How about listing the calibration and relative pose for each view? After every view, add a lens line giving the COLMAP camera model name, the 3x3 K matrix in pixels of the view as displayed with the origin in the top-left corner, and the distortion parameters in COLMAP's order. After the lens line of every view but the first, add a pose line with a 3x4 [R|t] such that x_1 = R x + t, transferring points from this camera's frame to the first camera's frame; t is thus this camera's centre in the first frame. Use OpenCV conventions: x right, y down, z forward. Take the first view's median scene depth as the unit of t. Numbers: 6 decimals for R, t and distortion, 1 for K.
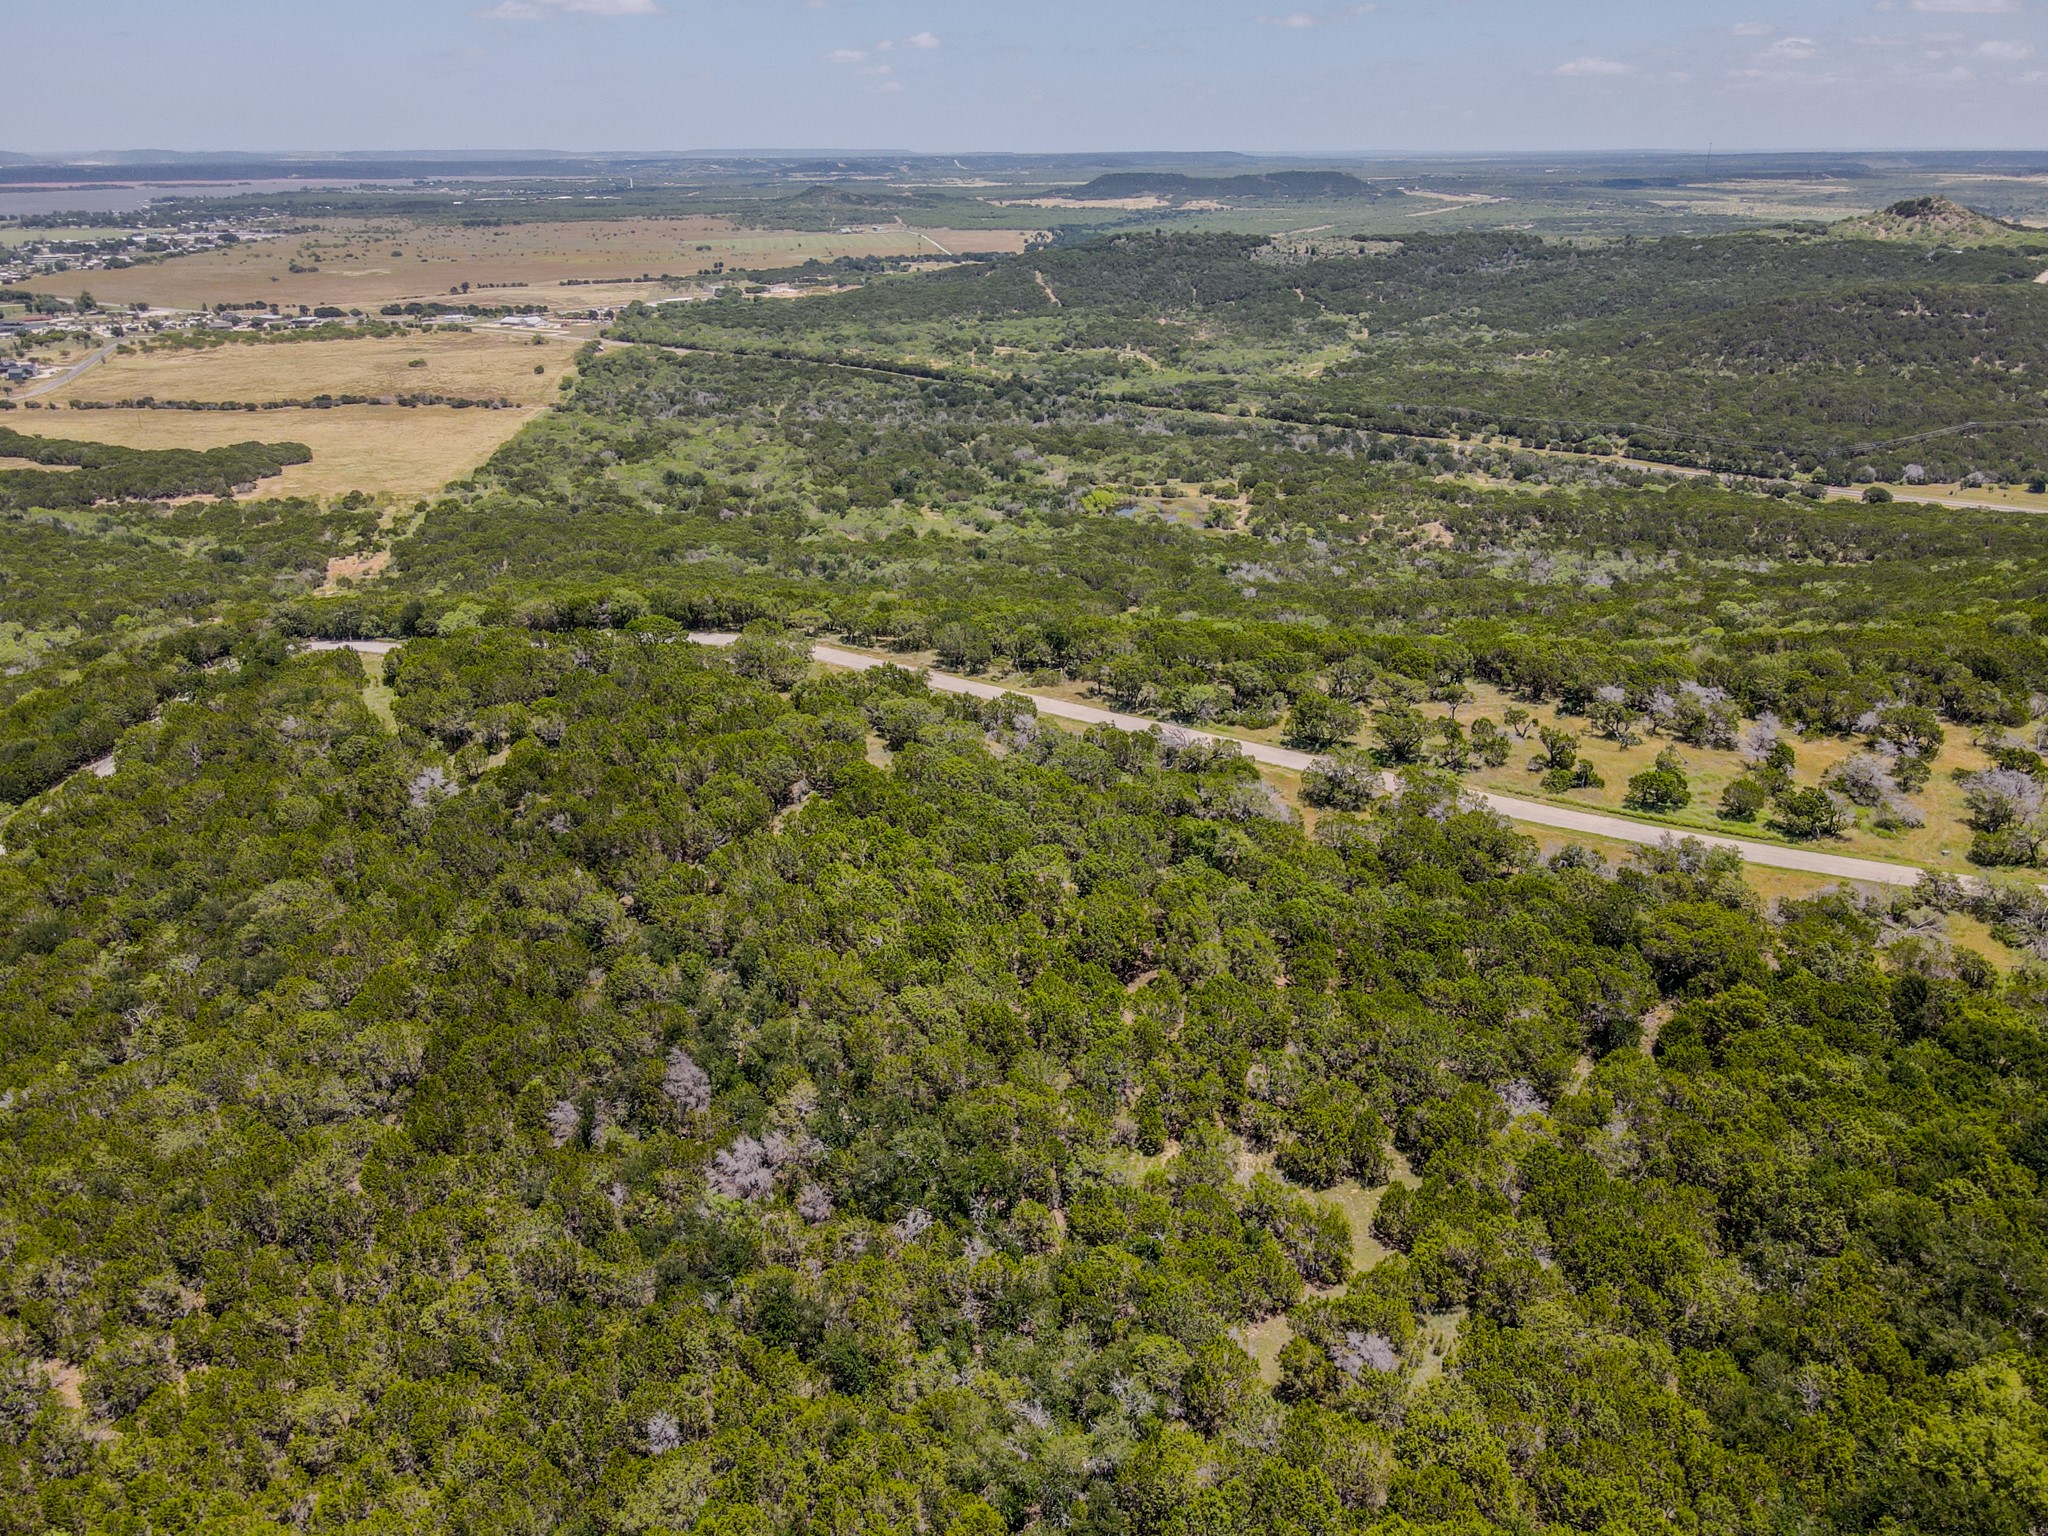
lens RADIAL K [[1529.8, 0, 1024.0], [0, 1529.8, 759.2], [0, 0, 1]] dist [0.017148, 0.005593]
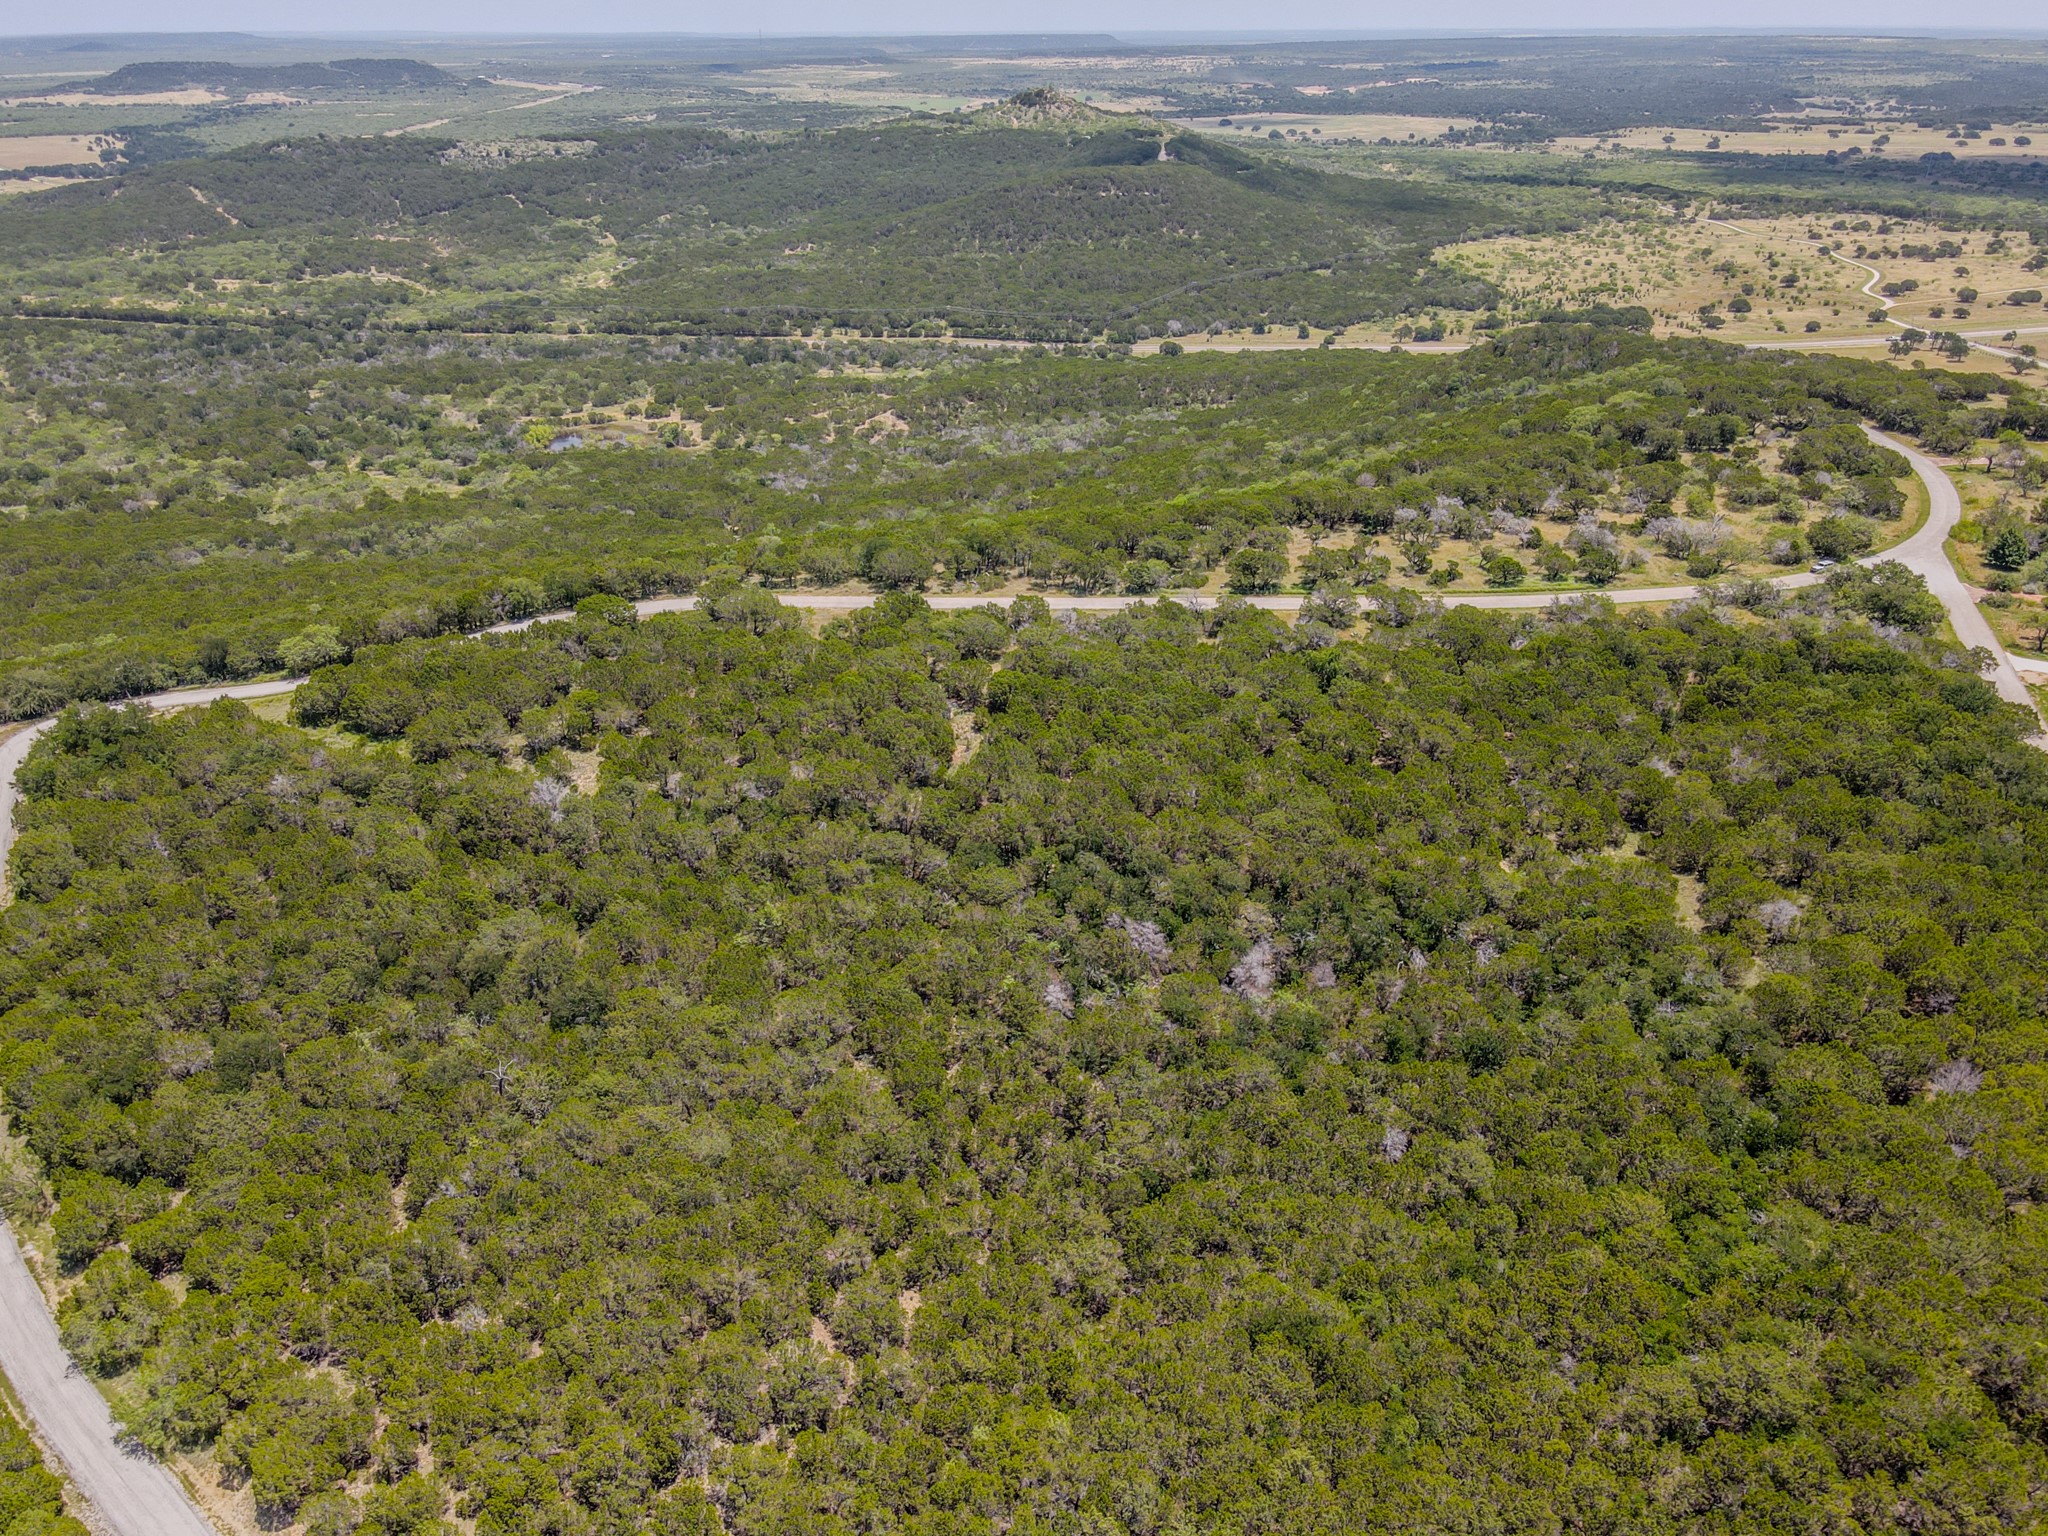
lens RADIAL K [[1529.8, 0, 1024.0], [0, 1529.8, 759.2], [0, 0, 1]] dist [0.017148, 0.005593]
pose [[0.838550, -0.236233, 0.490946, -0.170588], [0.203748, 0.971696, 0.119552, -0.017199], [-0.505293, -0.000221, 0.862948, 0.001999]]
